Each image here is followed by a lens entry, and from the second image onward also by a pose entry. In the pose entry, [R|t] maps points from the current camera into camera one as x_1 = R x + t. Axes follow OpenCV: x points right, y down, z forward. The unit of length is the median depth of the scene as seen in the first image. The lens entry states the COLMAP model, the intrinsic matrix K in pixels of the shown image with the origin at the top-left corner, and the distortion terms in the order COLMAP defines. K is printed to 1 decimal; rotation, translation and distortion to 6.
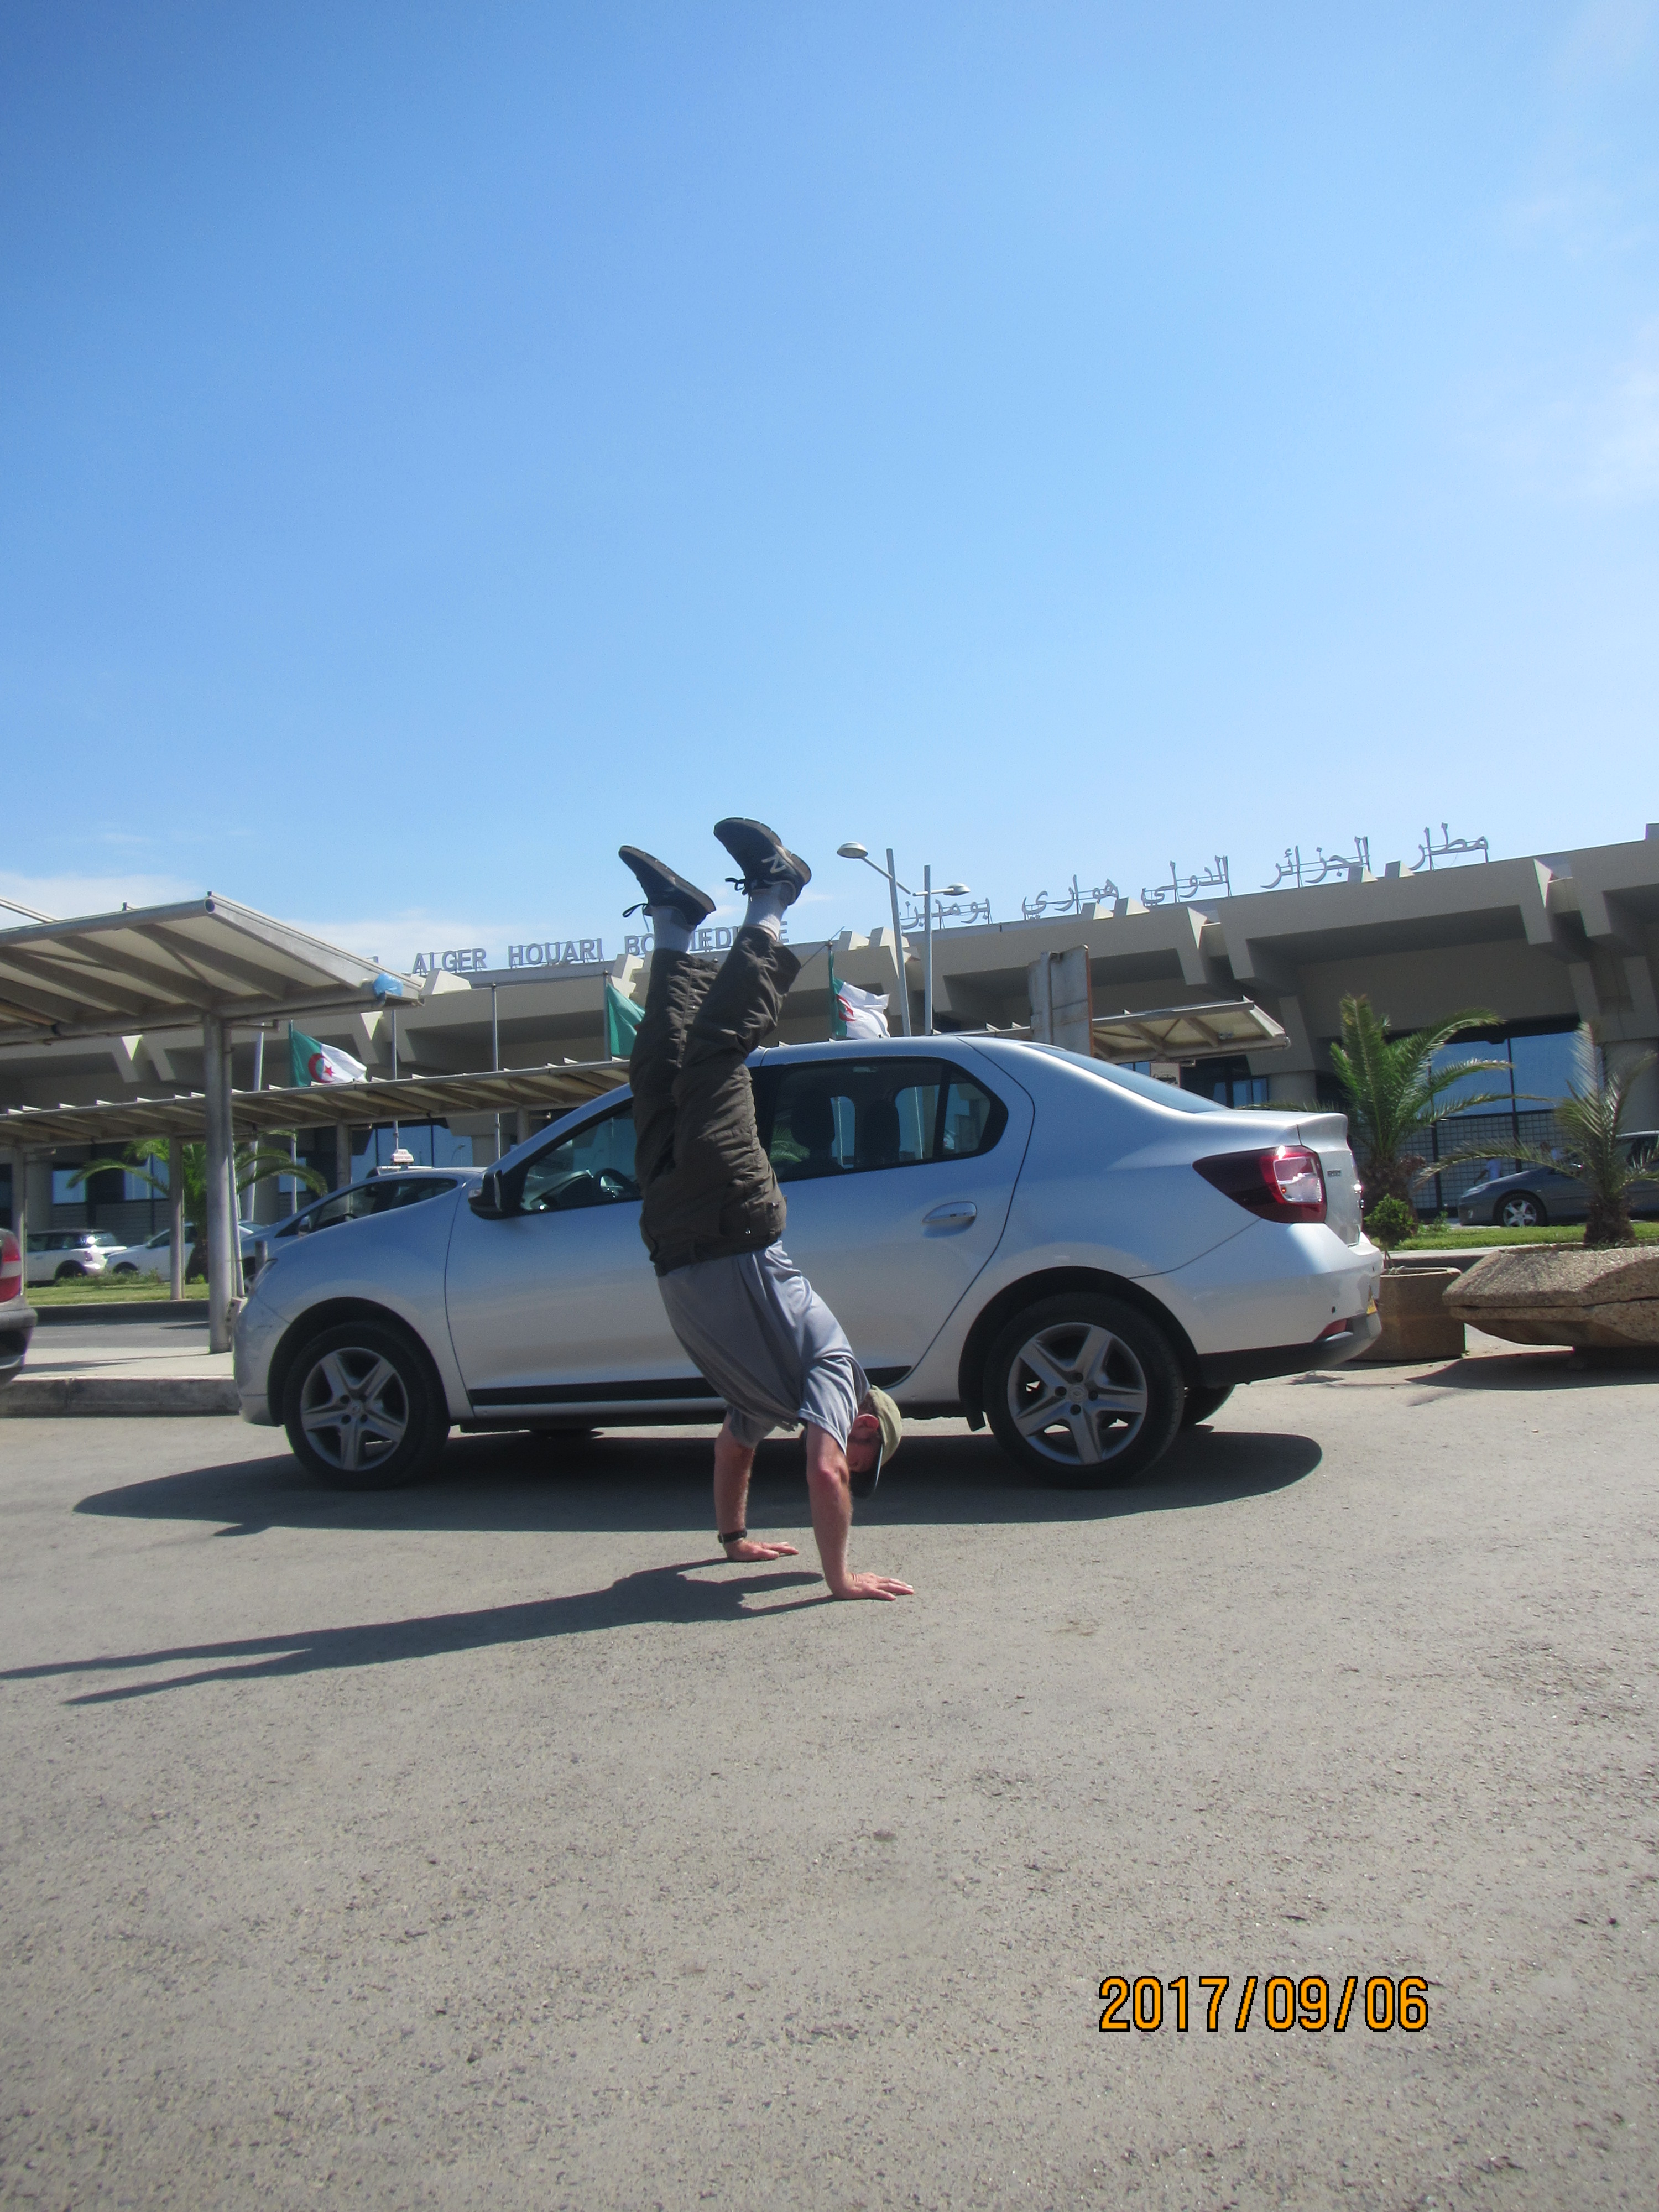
lens RADIAL K [[1839.9, 0, 838.8], [0, 1839.9, 1104.3], [0, 0, 1]] dist [0.010580, 0.004283]
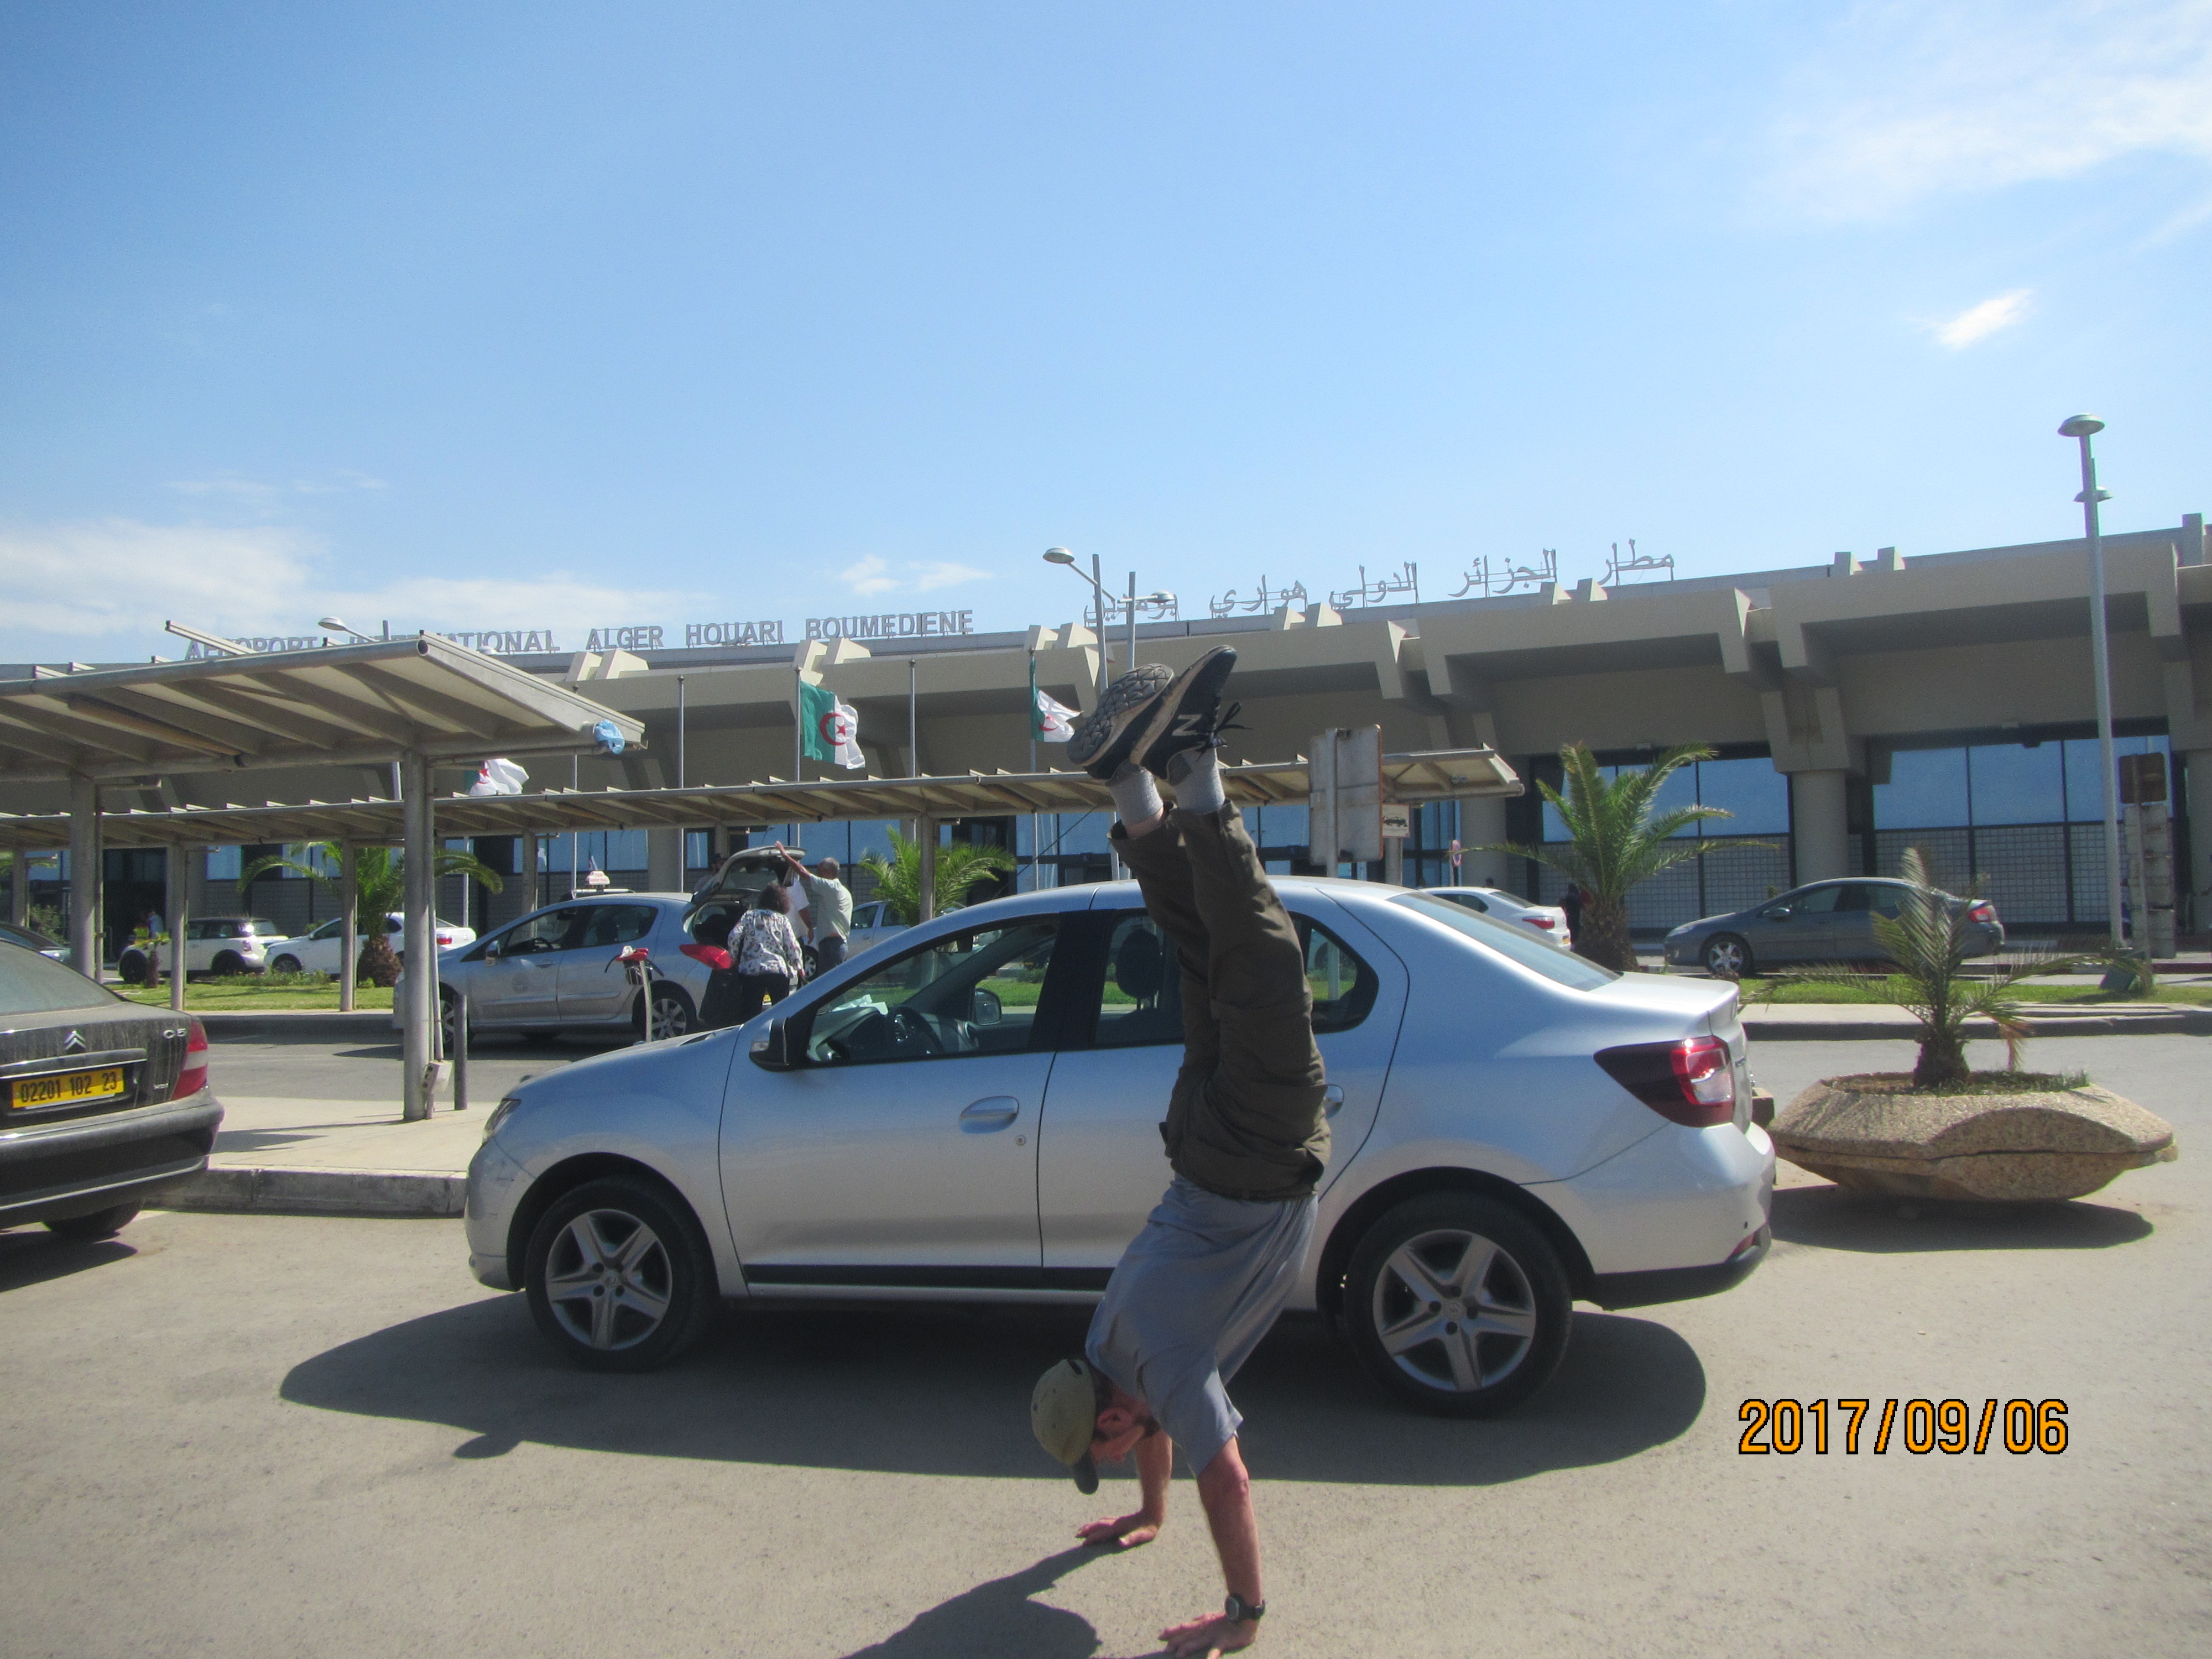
lens RADIAL K [[1833.4, 0, 1106.0], [0, 1833.4, 829.5], [0, 0, 1]] dist [0.002341, 0.005737]
pose [[0.997911, 0.031825, 0.056220, -0.082622], [-0.033198, 0.999169, 0.023656, -0.078118], [-0.055420, -0.025473, 0.998138, 0.119184]]
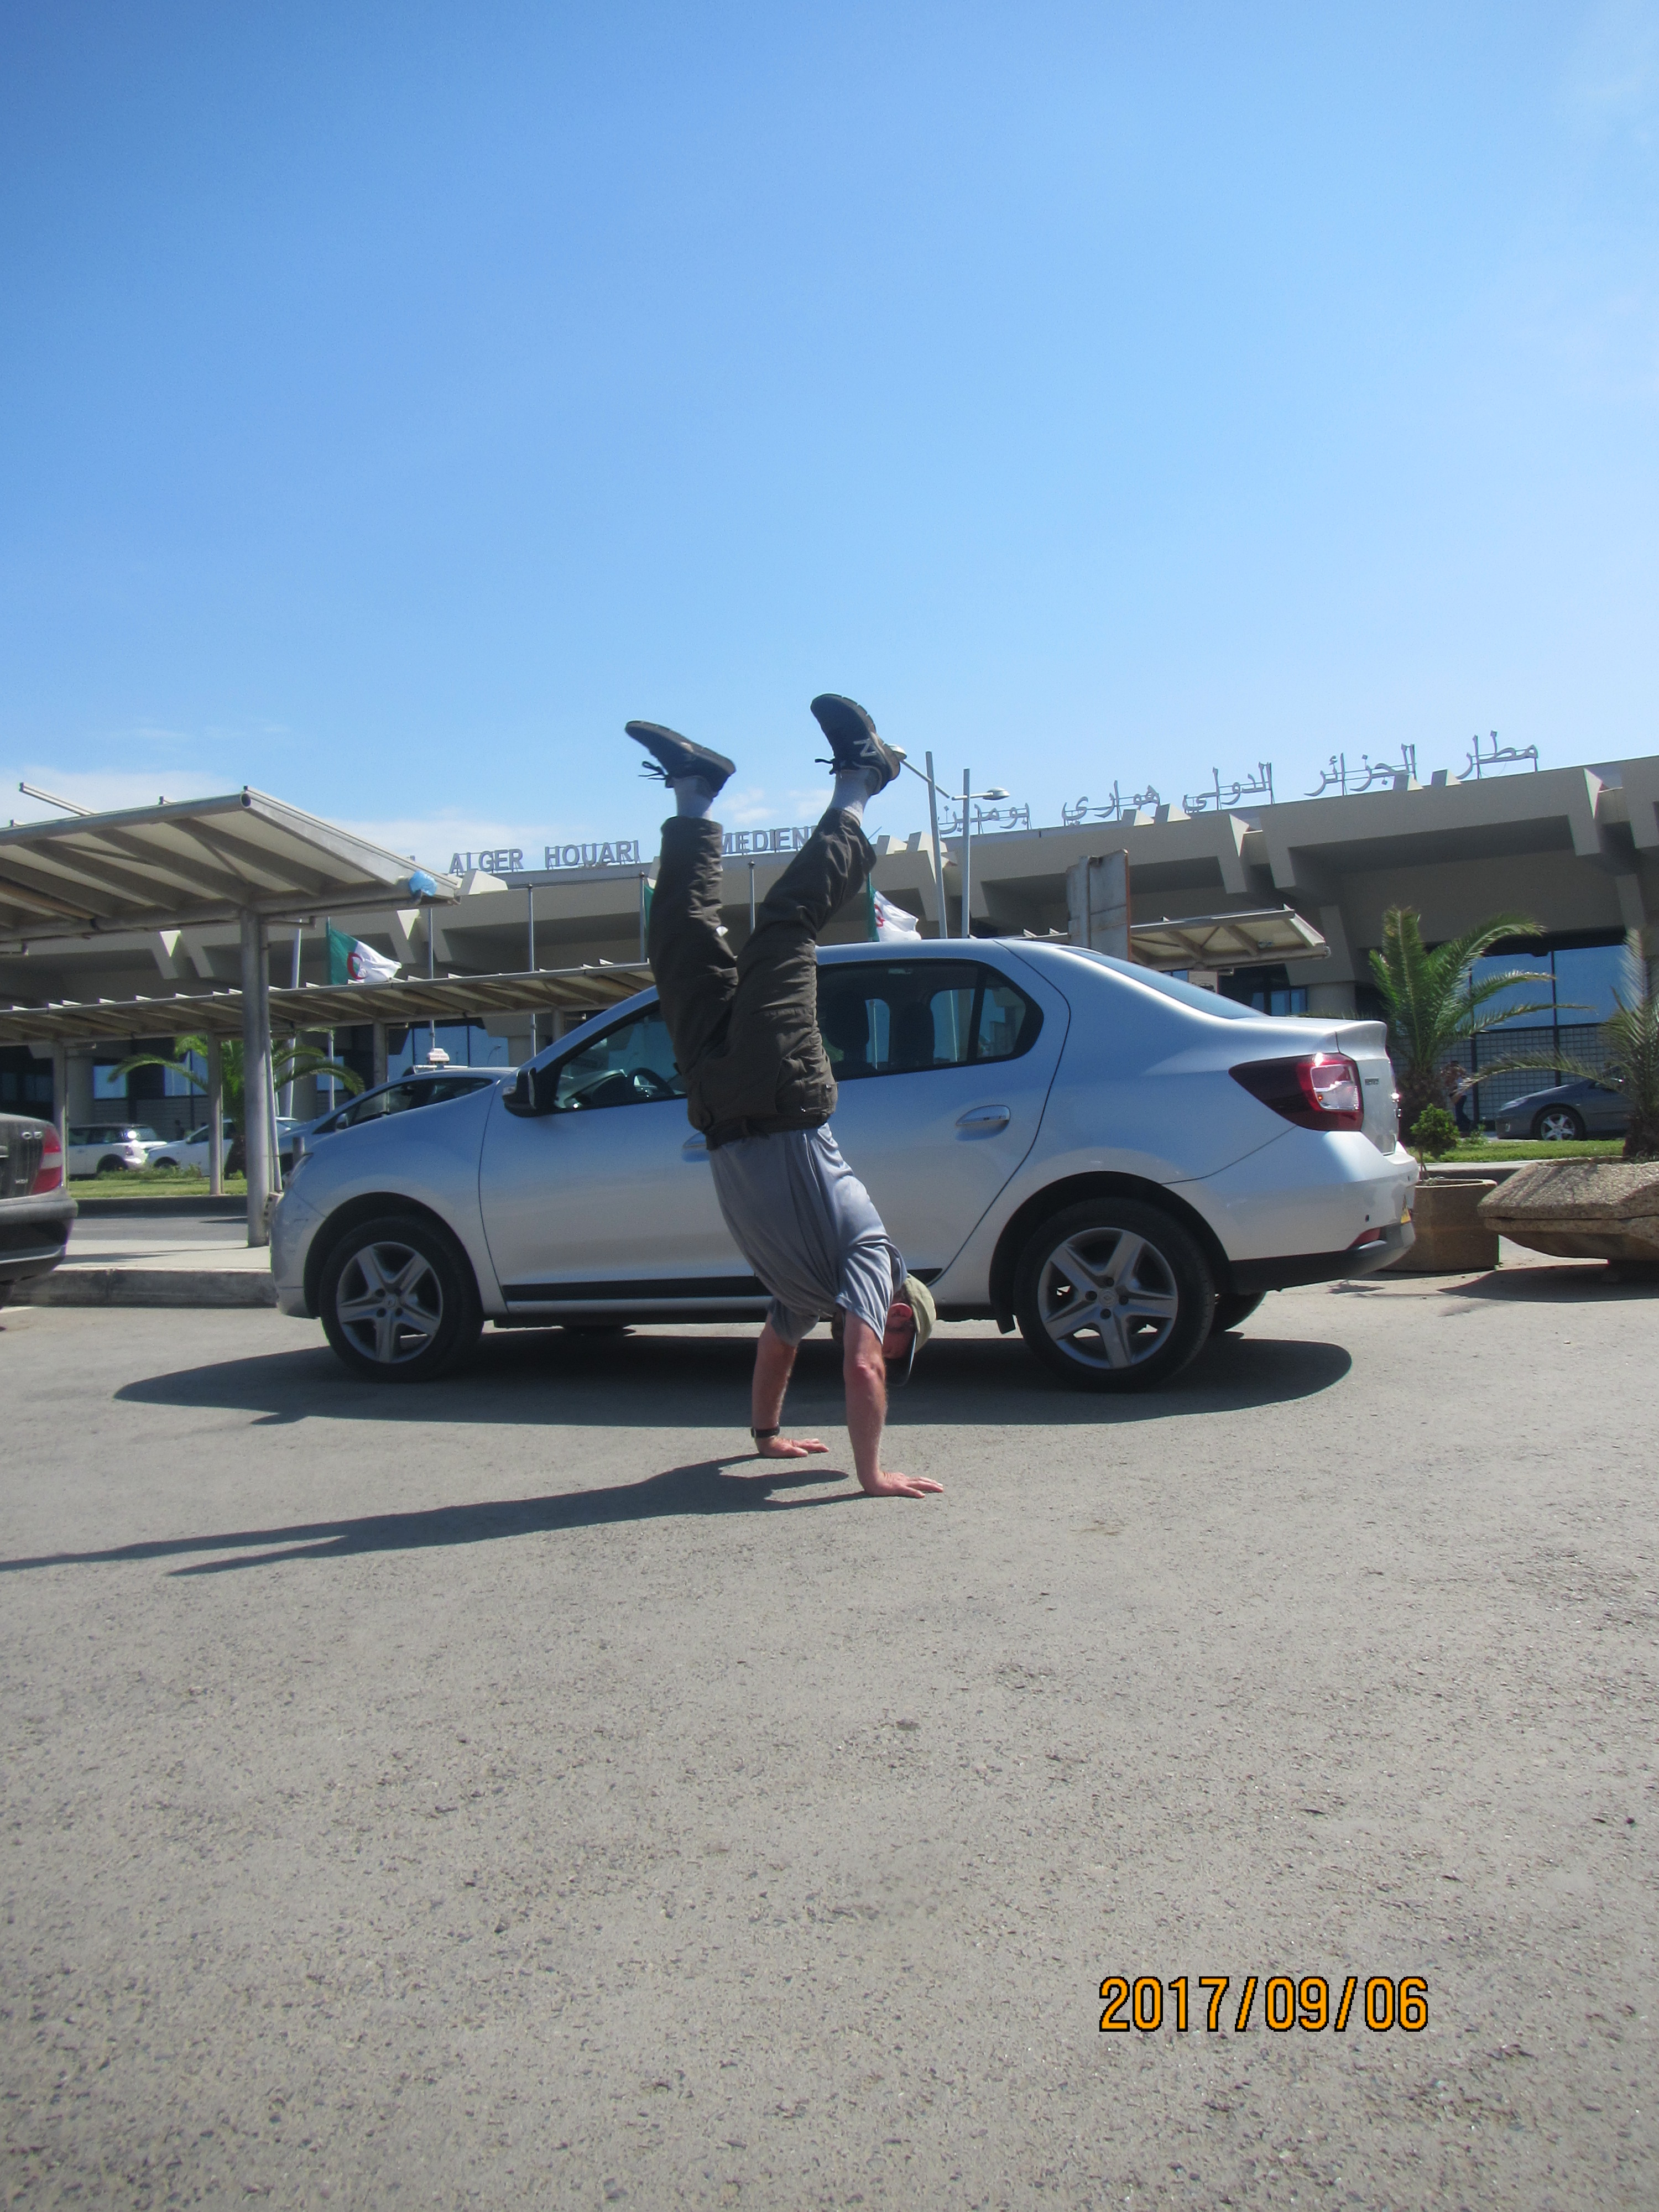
lens RADIAL K [[1839.9, 0, 838.8], [0, 1839.9, 1104.3], [0, 0, 1]] dist [0.010580, 0.004283]
pose [[0.999739, 0.013271, -0.018617, 0.000516], [-0.012301, 0.998609, 0.051279, 0.002111], [0.019271, -0.051037, 0.998511, 0.002686]]
